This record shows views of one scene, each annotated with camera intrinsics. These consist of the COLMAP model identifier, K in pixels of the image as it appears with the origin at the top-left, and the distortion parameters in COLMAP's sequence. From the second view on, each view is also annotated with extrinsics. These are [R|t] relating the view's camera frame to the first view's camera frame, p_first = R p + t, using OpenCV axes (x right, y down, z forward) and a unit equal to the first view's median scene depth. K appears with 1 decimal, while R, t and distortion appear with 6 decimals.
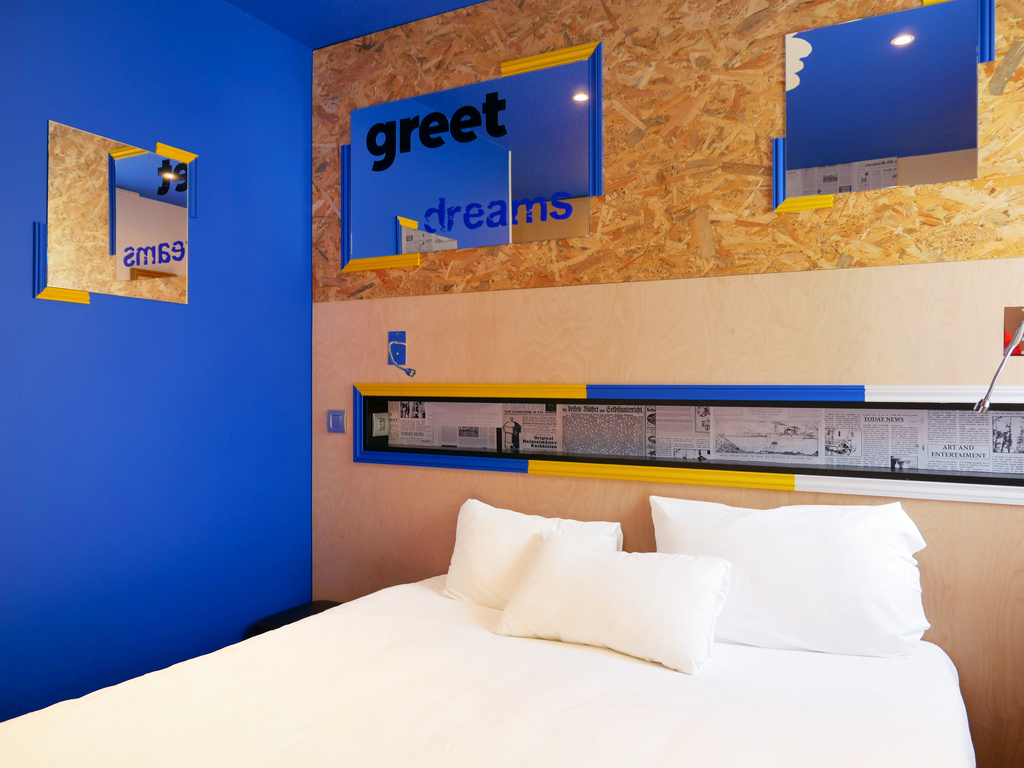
lens RADIAL K [[717.2, 0, 511.1], [0, 717.2, 384.6], [0, 0, 1]] dist [-0.041980, 0.011603]
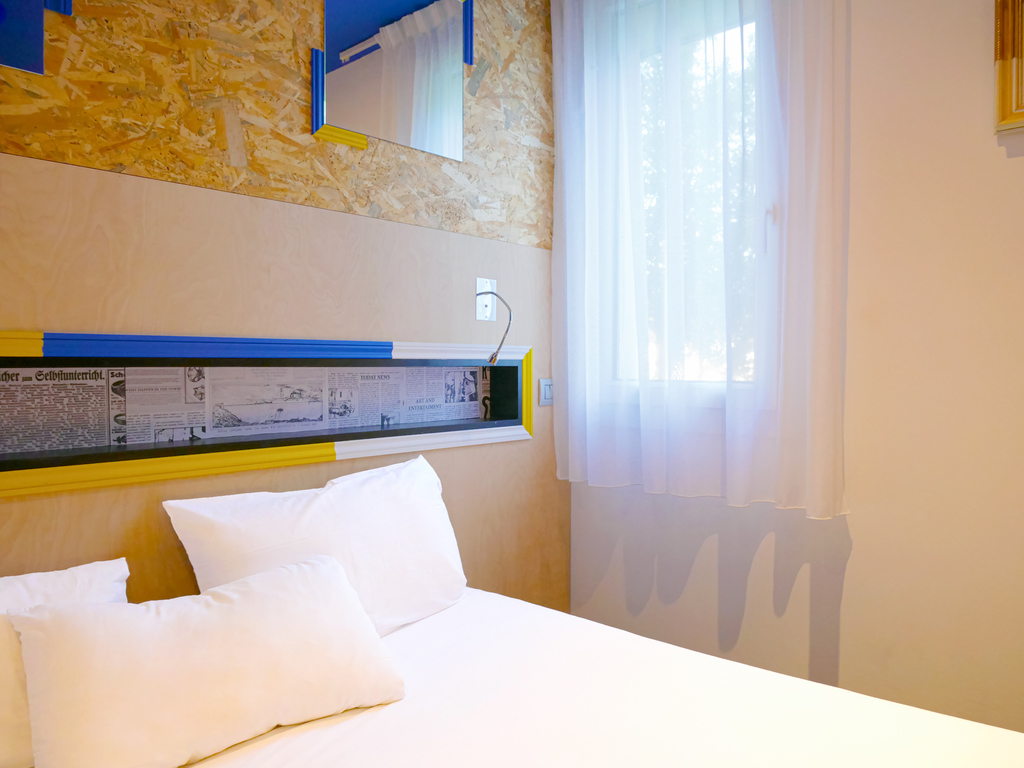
lens RADIAL K [[717.2, 0, 497.5], [0, 717.2, 371.4], [0, 0, 1]] dist [-0.041980, 0.011603]
pose [[0.267260, -0.014779, 0.963511, -0.376054], [-0.004023, 0.999857, 0.016452, 0.022449], [-0.963616, -0.008273, 0.267162, 0.540021]]
